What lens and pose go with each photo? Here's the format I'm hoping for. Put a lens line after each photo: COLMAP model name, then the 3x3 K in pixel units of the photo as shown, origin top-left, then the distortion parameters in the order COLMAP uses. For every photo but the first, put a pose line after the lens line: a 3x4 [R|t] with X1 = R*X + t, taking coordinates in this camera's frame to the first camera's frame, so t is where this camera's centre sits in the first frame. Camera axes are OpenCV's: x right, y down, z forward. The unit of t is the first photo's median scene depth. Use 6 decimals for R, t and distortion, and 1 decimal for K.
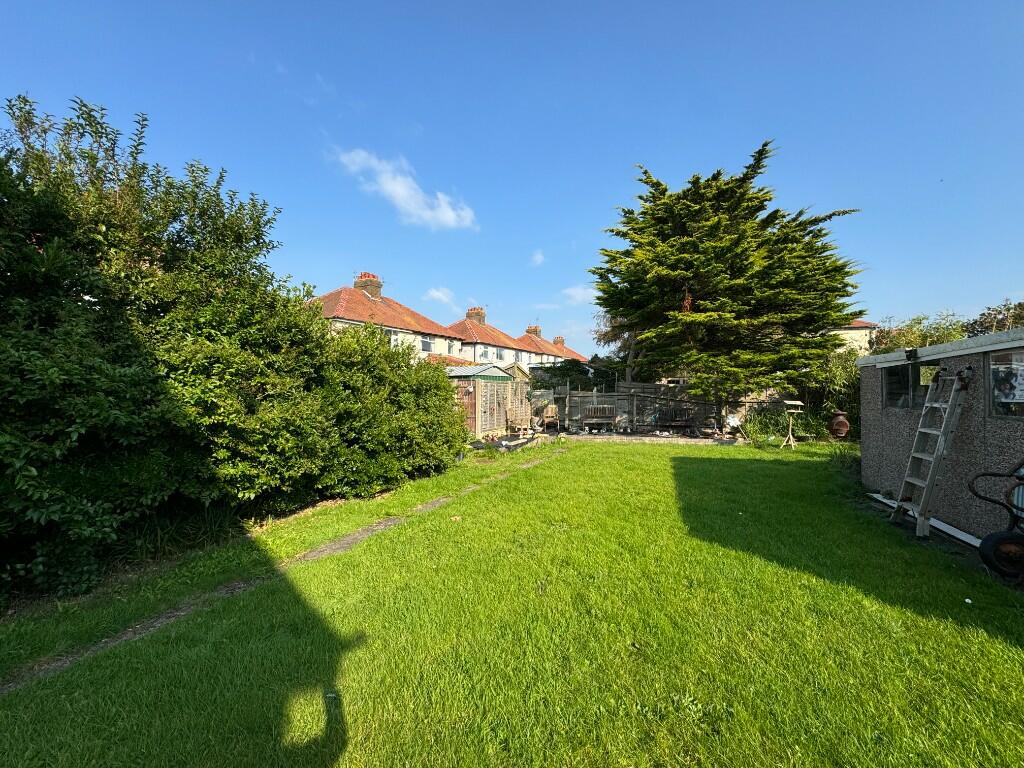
lens RADIAL K [[406.5, 0, 511.6], [0, 406.5, 385.2], [0, 0, 1]] dist [0.000055, -0.000016]
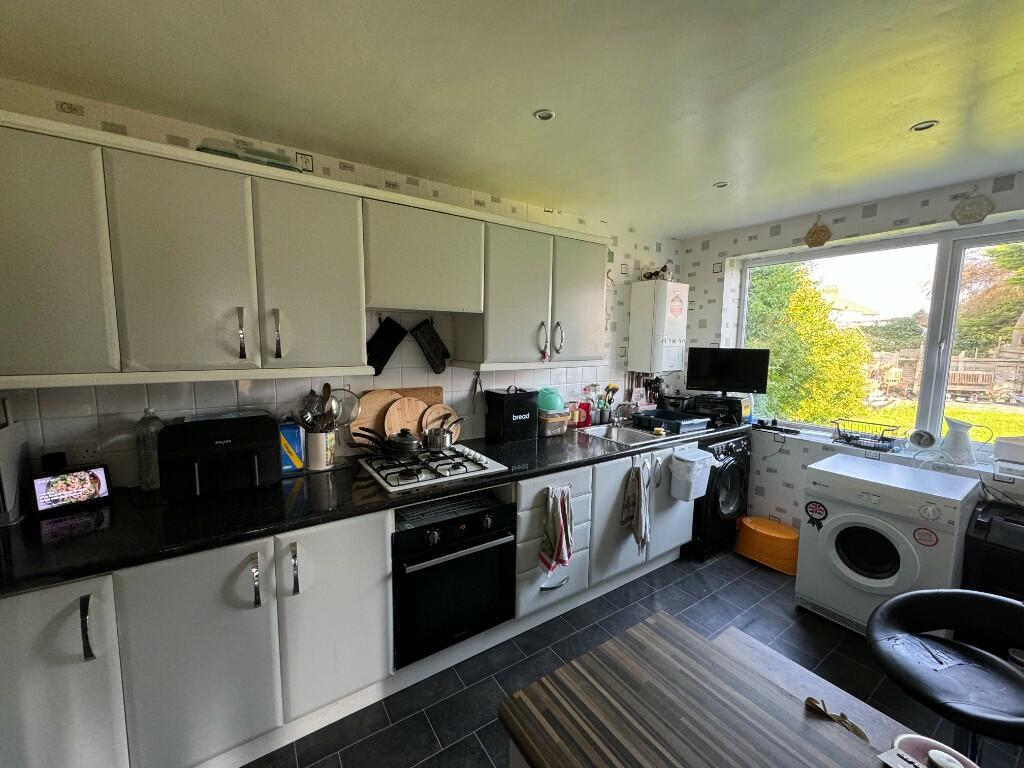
lens RADIAL K [[406.5, 0, 512.1], [0, 406.5, 384.0], [0, 0, 1]] dist [0.000055, -0.000016]
pose [[0.882619, 0.063808, -0.465739, -0.260573], [-0.012394, 0.993559, 0.112635, -0.012666], [0.469926, -0.093641, 0.877725, -0.284720]]
